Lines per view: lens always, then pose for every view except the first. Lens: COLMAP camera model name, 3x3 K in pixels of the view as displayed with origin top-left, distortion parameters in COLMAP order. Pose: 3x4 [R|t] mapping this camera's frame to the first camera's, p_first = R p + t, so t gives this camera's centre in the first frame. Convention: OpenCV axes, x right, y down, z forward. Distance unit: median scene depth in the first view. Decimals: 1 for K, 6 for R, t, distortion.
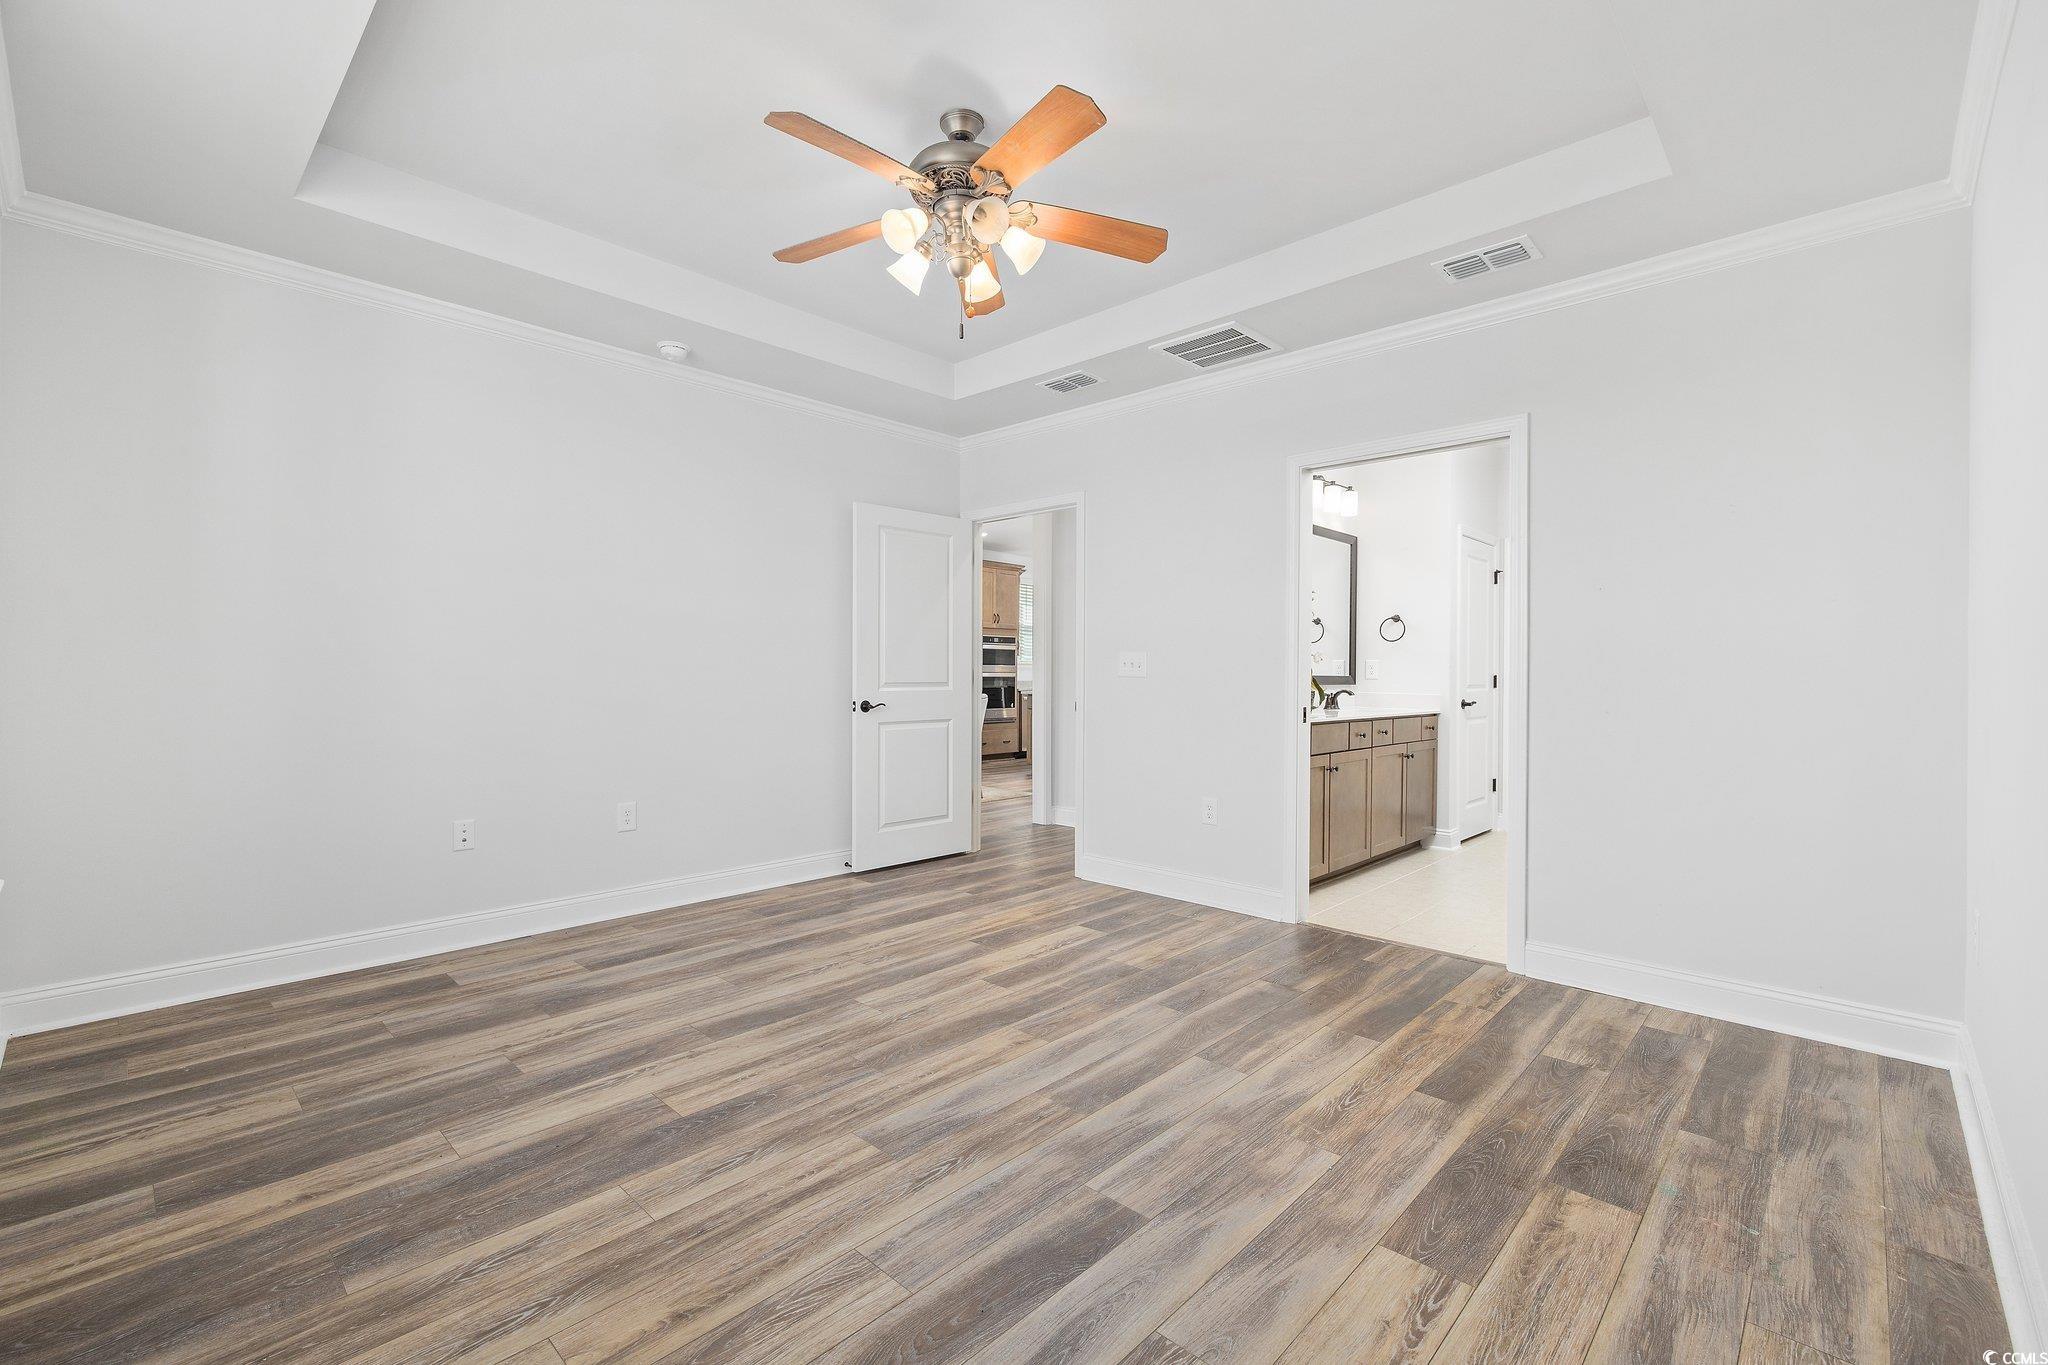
lens RADIAL K [[869.2, 0, 1024.1], [0, 869.2, 677.2], [0, 0, 1]] dist [0.000120, -0.000089]
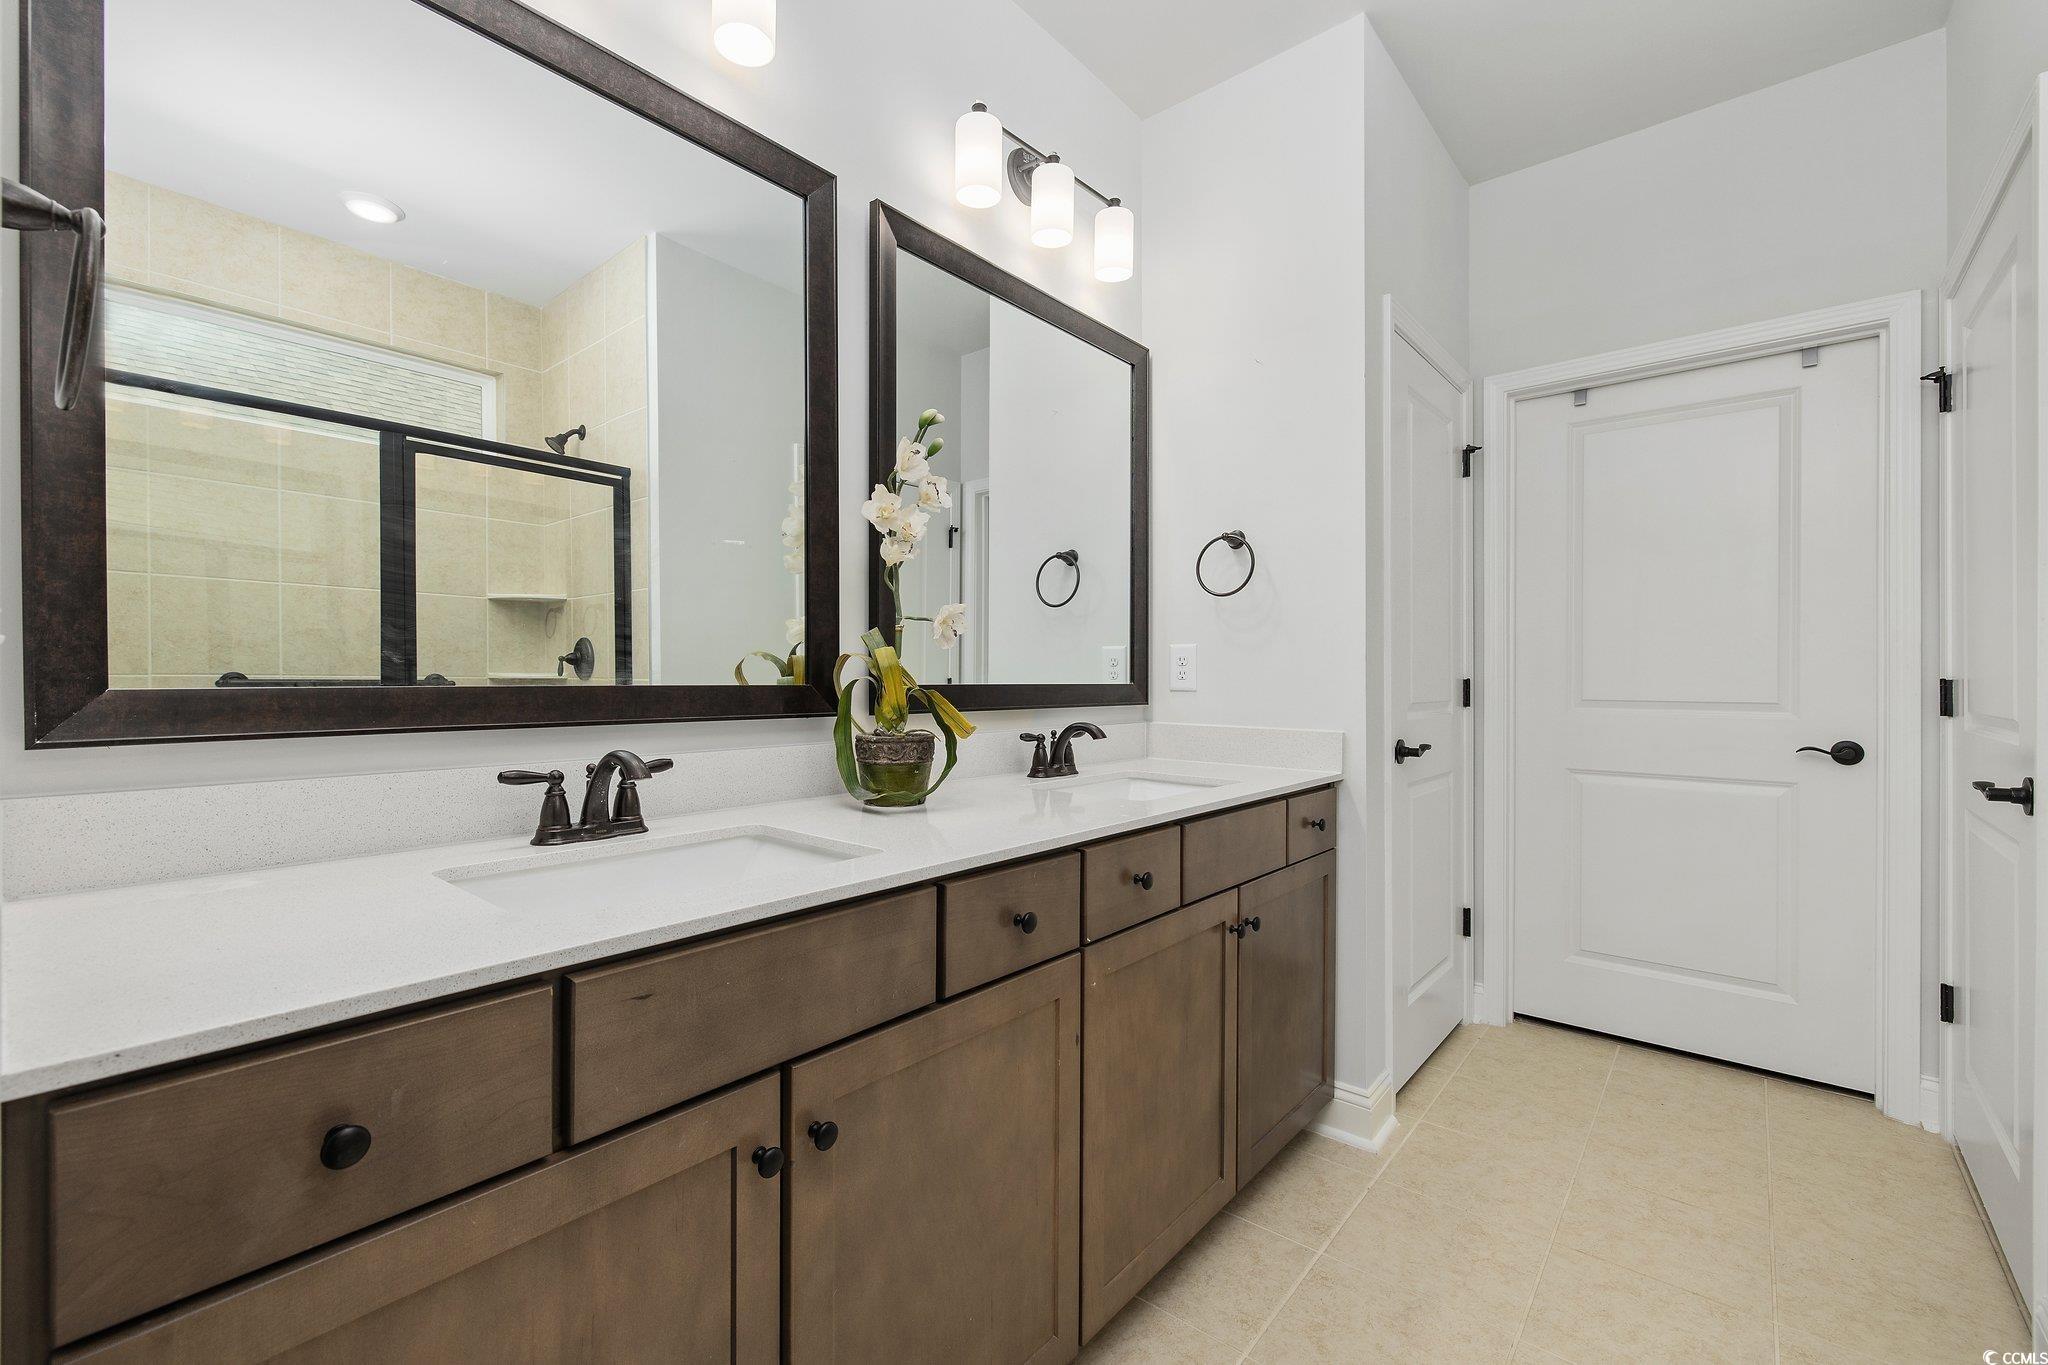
lens RADIAL K [[869.2, 0, 1024.6], [0, 869.2, 682.2], [0, 0, 1]] dist [0.000120, -0.000089]
pose [[0.997617, -0.005192, 0.068799, 0.304797], [0.005335, 0.999984, -0.001885, -0.002132], [-0.068788, 0.002248, 0.997629, 0.611234]]
